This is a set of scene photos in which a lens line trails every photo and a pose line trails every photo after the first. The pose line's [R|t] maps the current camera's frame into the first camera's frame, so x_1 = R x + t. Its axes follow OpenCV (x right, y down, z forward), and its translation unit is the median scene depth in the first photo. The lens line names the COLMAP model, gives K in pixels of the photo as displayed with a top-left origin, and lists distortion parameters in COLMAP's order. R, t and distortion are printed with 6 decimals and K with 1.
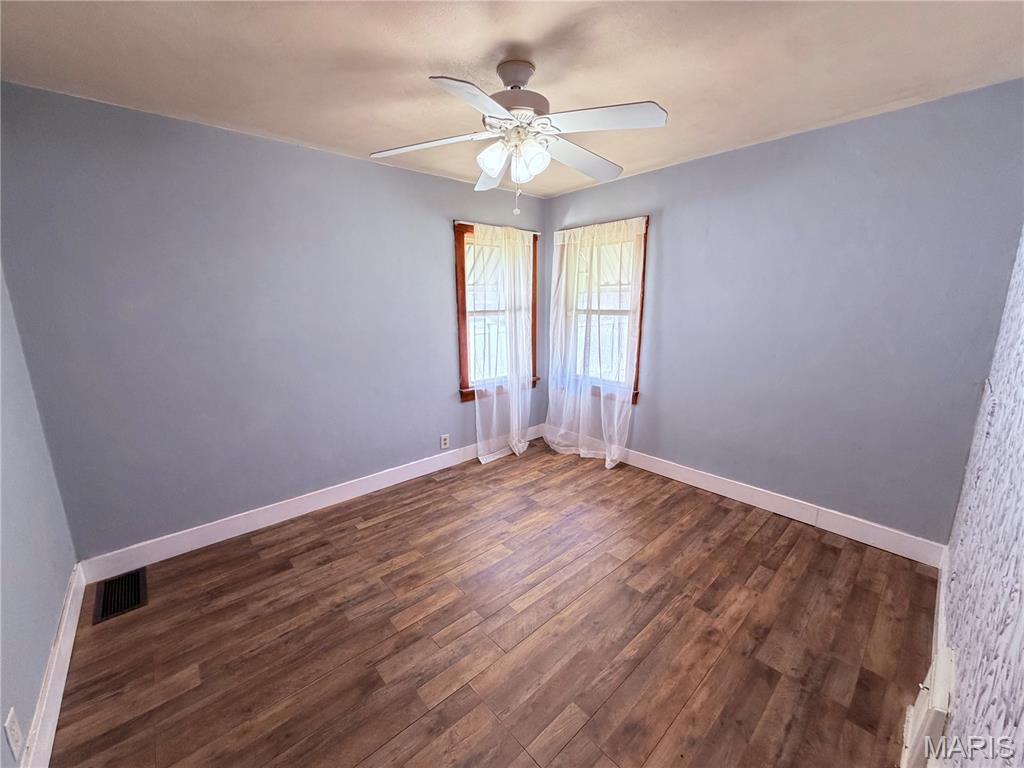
lens RADIAL K [[409.0, 0, 509.0], [0, 409.0, 383.9], [0, 0, 1]] dist [-0.000068, 0.000011]
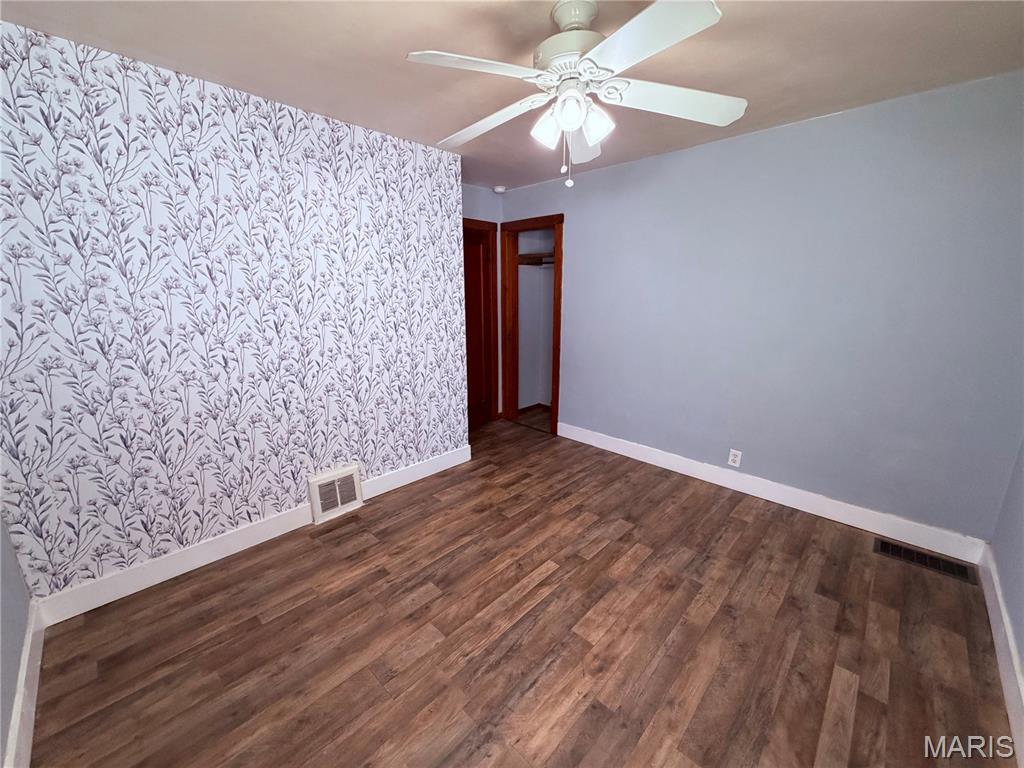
lens RADIAL K [[409.0, 0, 509.0], [0, 409.0, 383.9], [0, 0, 1]] dist [-0.000068, 0.000011]
pose [[-0.997362, 0.030079, -0.066068, 0.183318], [-0.000851, 0.905214, 0.424956, -0.349898], [0.072588, 0.423891, -0.902800, 1.675441]]
